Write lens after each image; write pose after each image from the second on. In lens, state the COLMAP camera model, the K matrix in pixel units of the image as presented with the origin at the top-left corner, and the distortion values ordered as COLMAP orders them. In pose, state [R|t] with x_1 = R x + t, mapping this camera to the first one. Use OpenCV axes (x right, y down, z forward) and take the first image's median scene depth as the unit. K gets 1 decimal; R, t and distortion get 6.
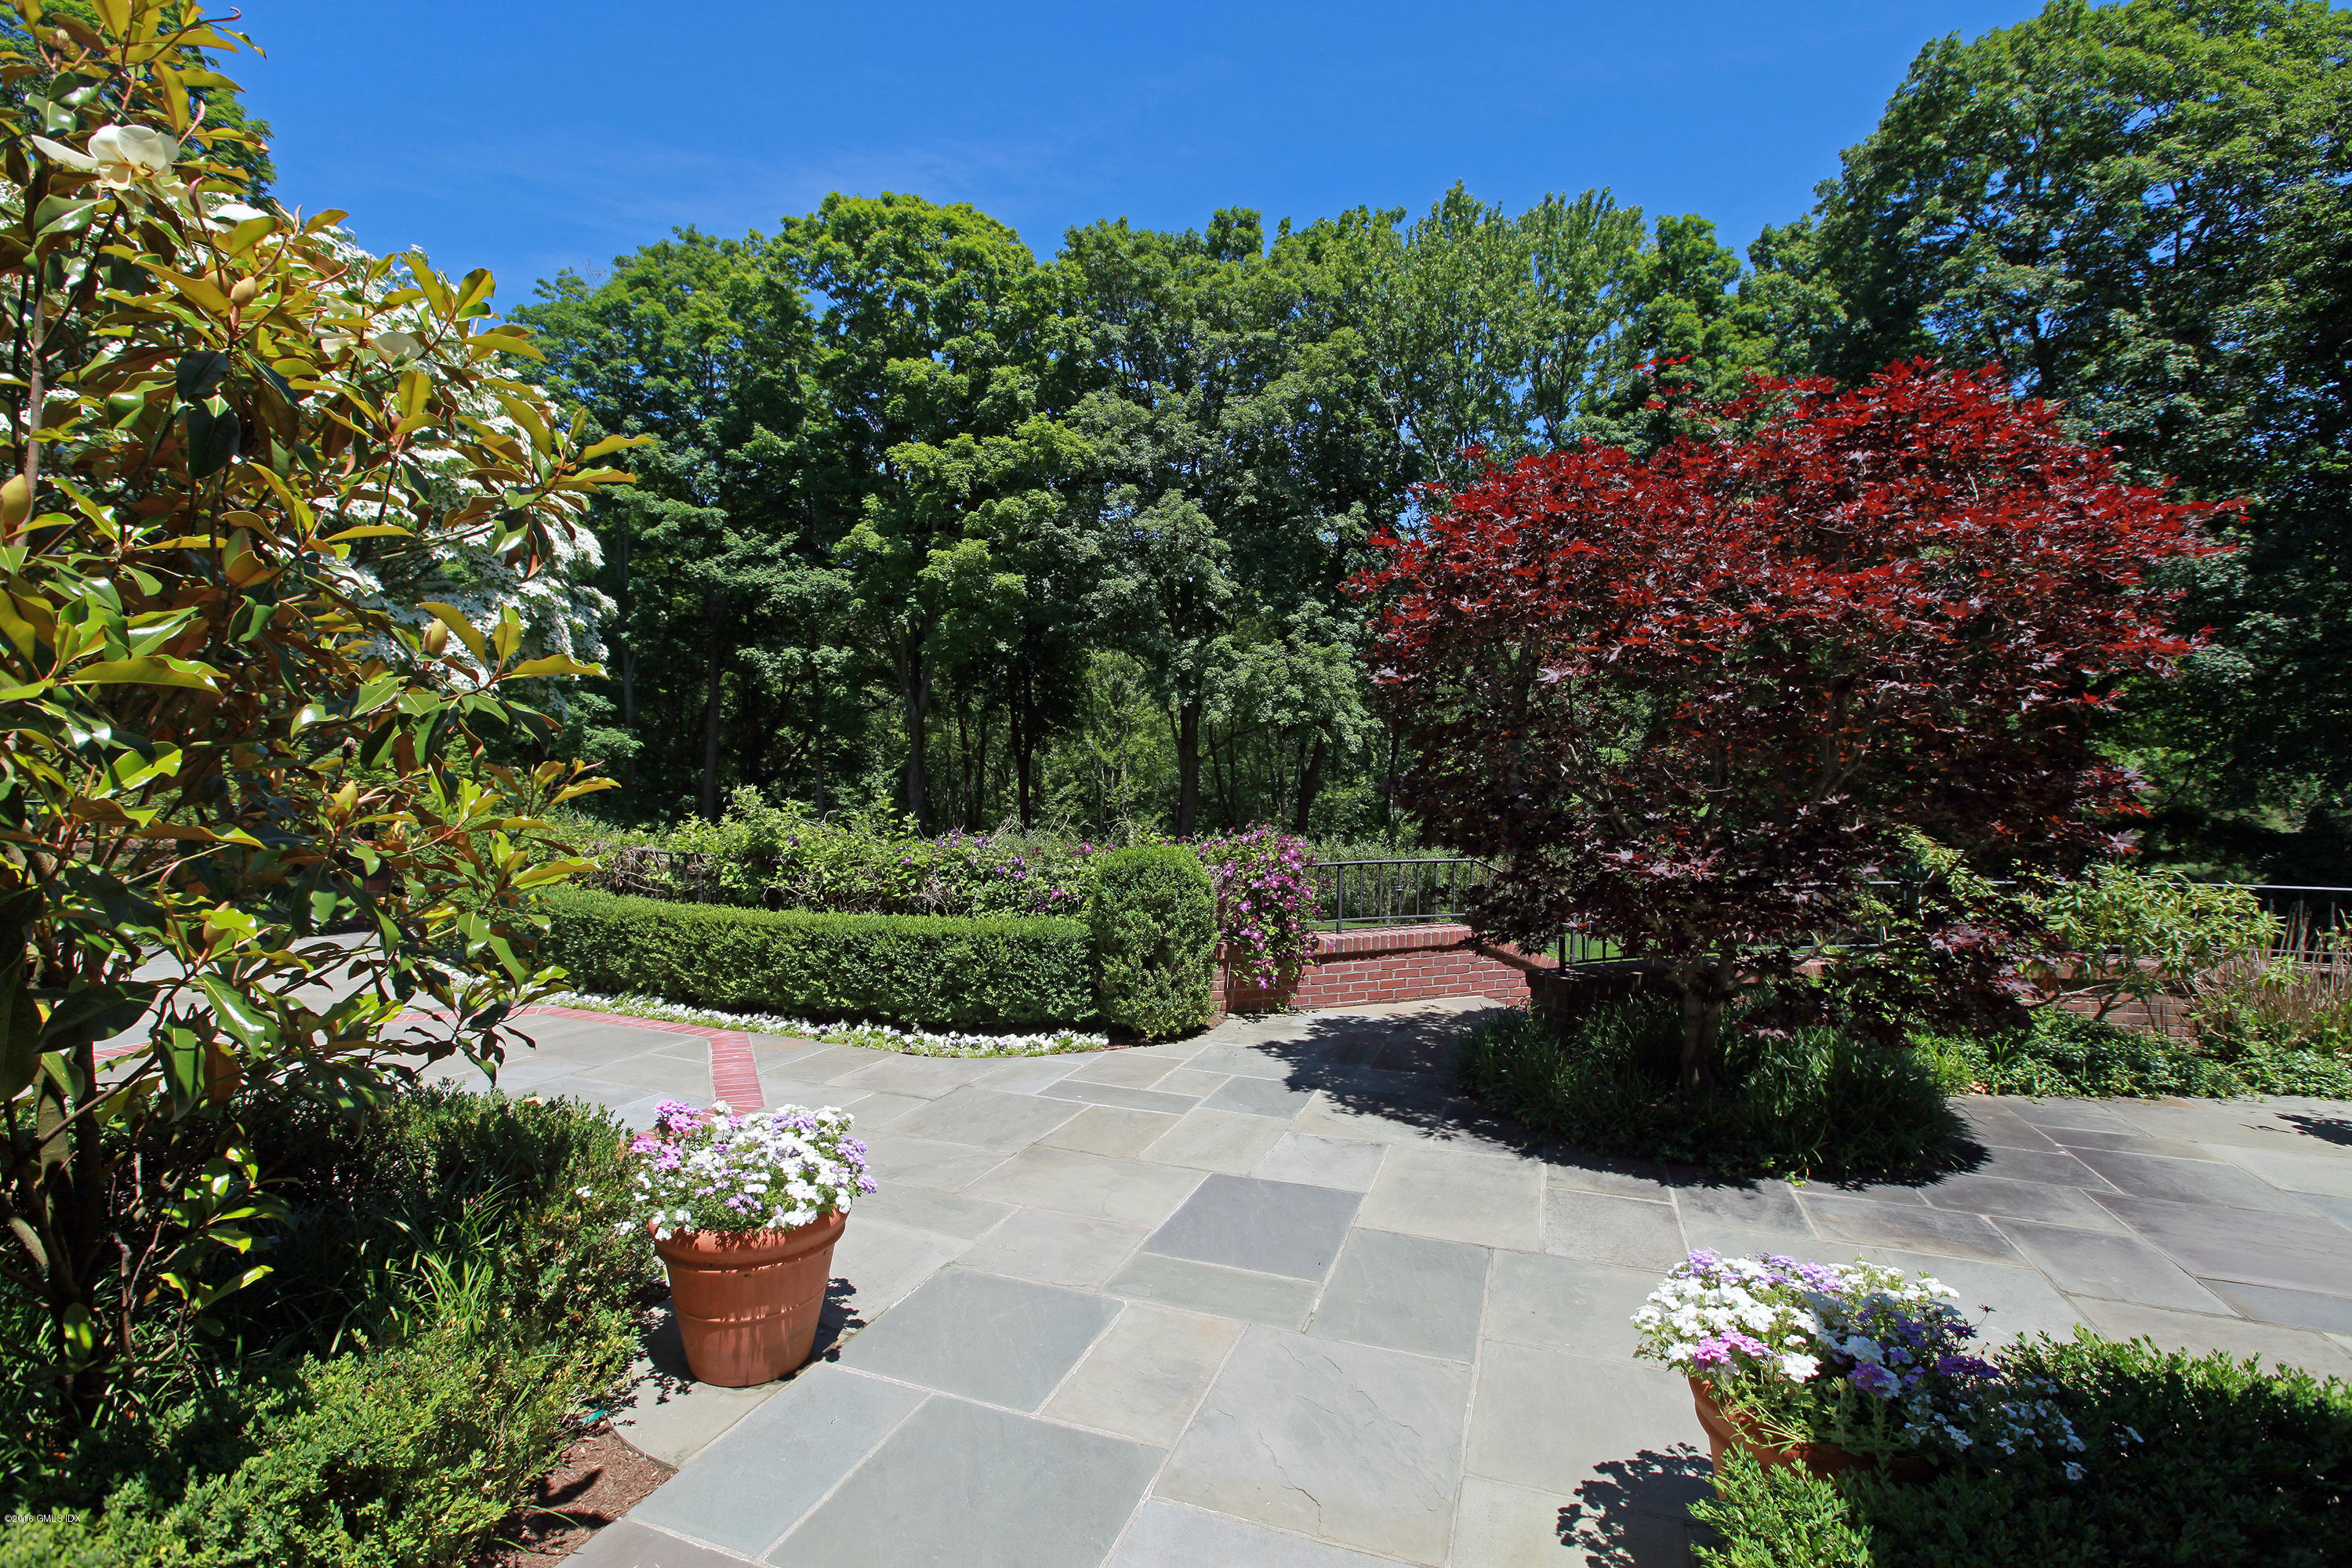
lens RADIAL K [[1114.6, 0, 1163.7], [0, 1114.6, 792.8], [0, 0, 1]] dist [-0.031199, 0.000658]
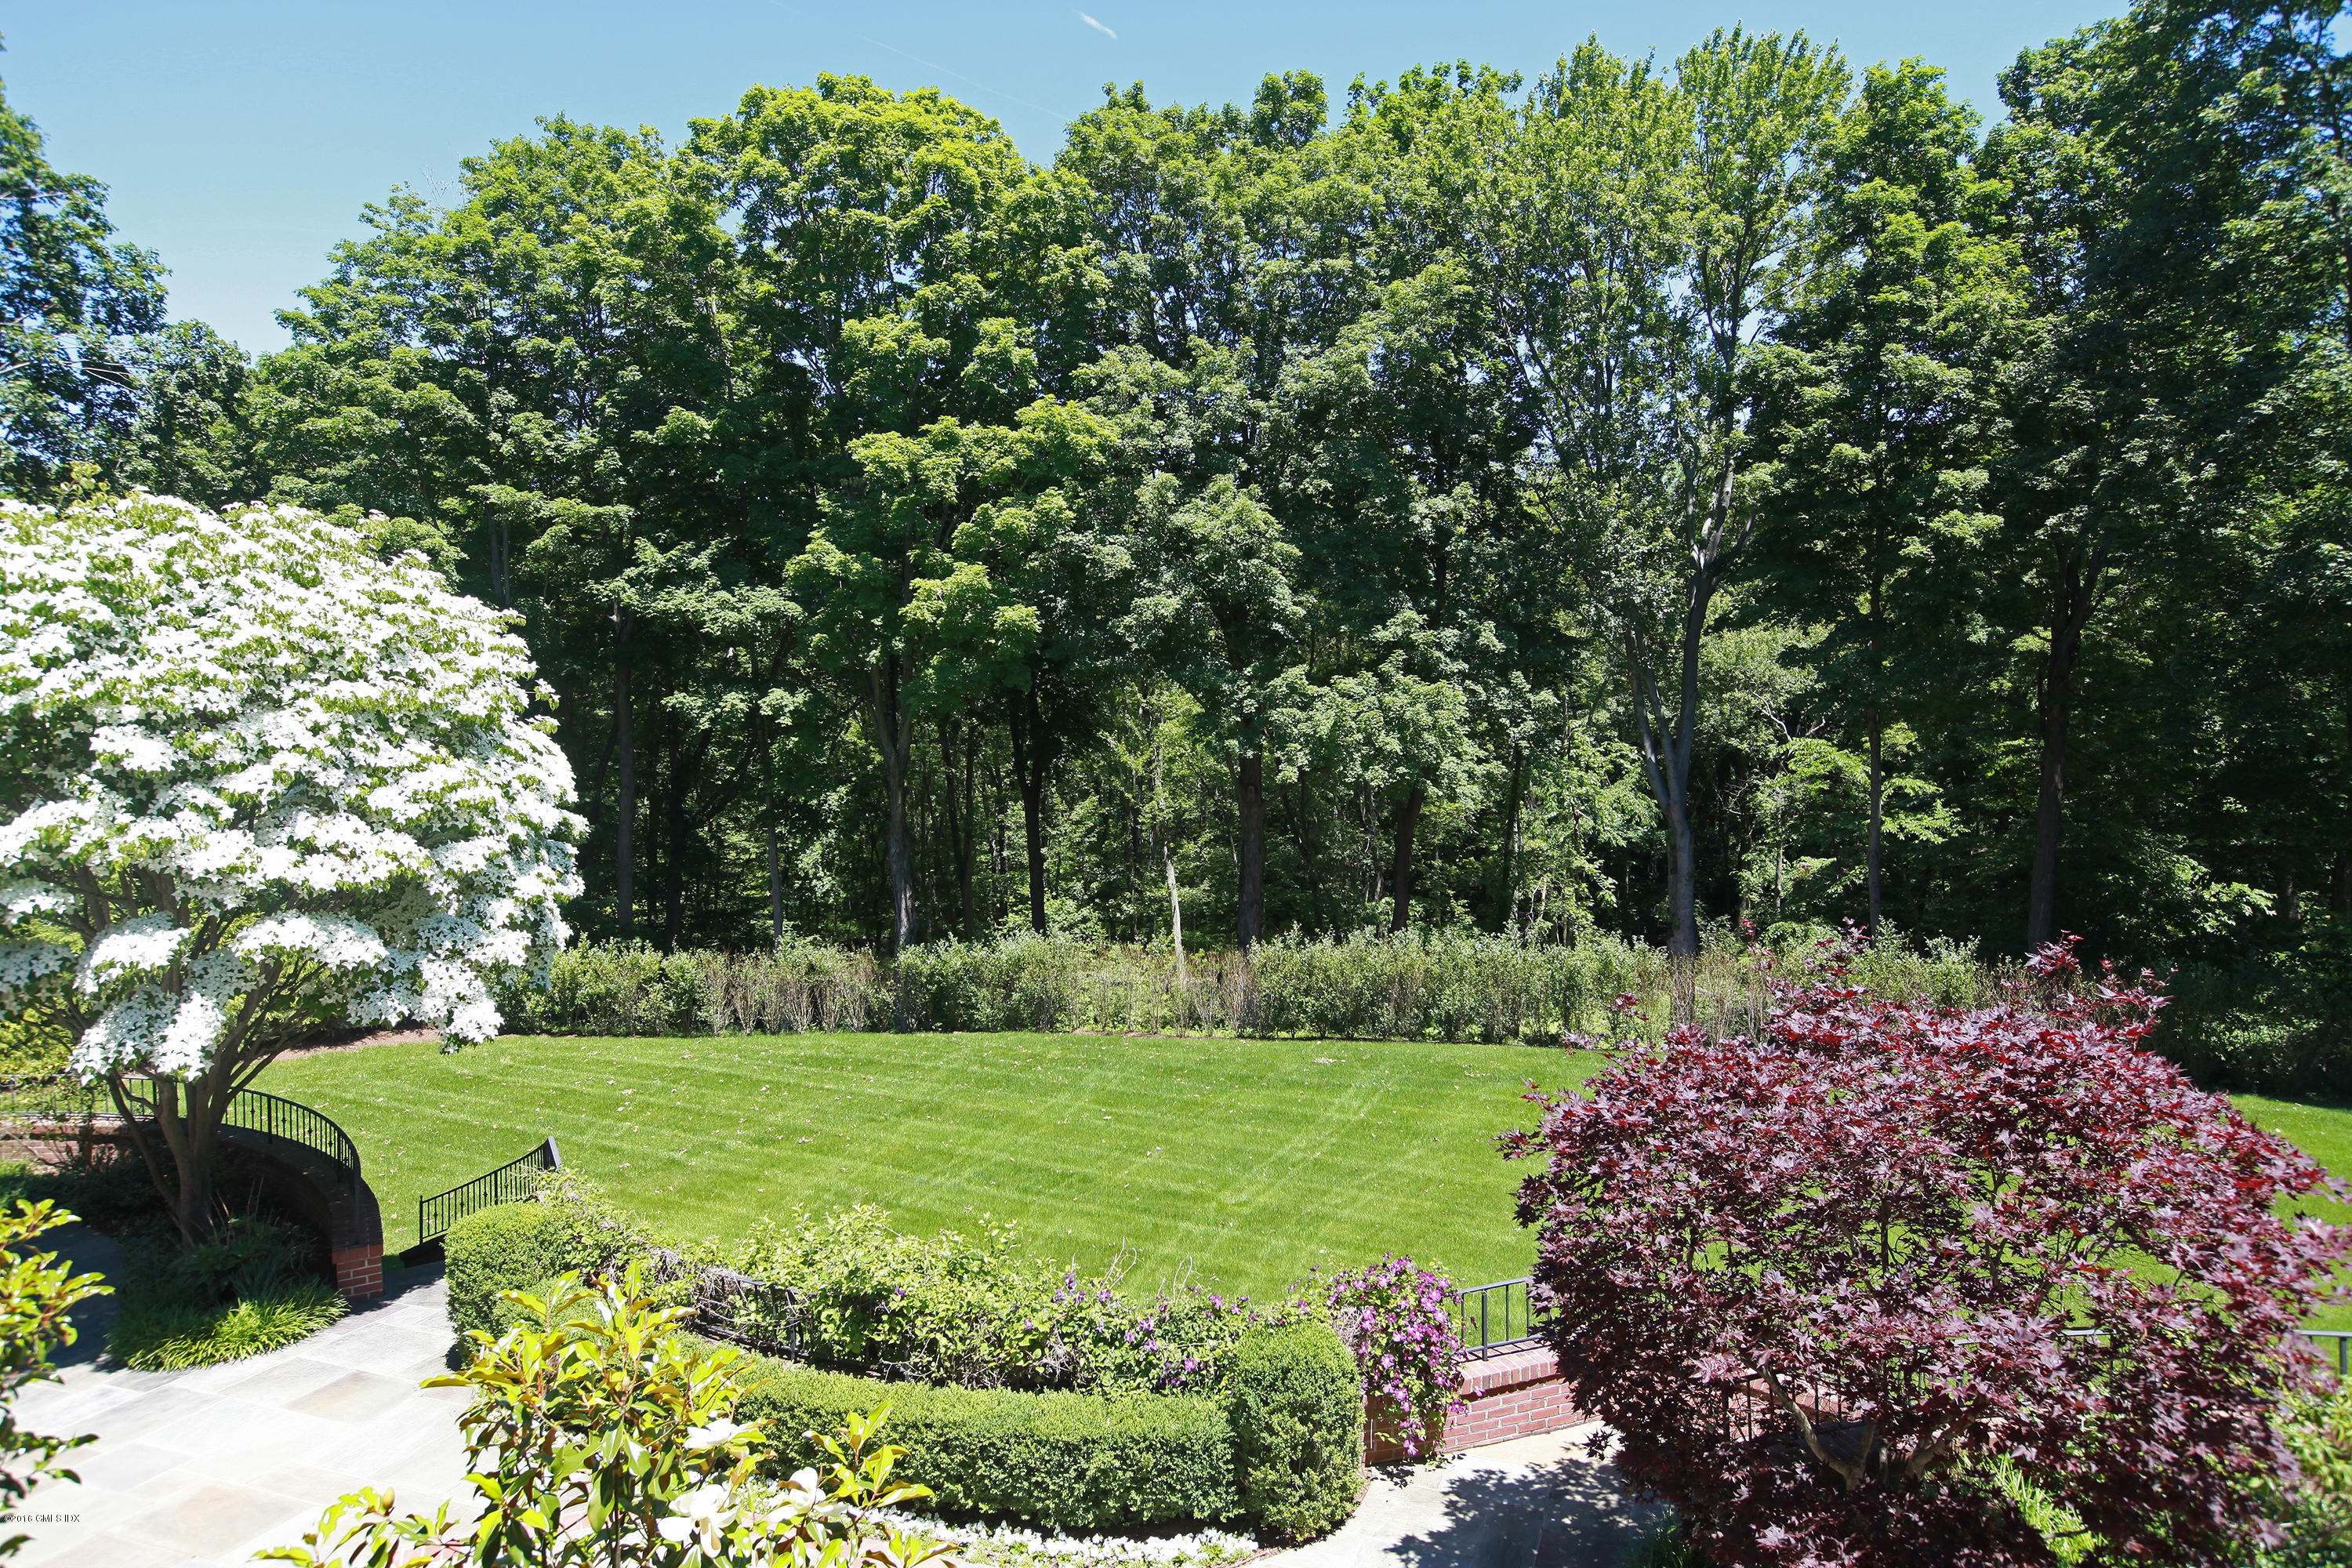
lens RADIAL K [[1538.4, 0, 1176.0], [0, 1538.4, 784.0], [0, 0, 1]] dist [0.002676, 0.001442]
pose [[0.999254, -0.035761, -0.014604, -0.015767], [0.036253, 0.998732, 0.034942, -0.100072], [0.013336, -0.035445, 0.999283, -0.066225]]
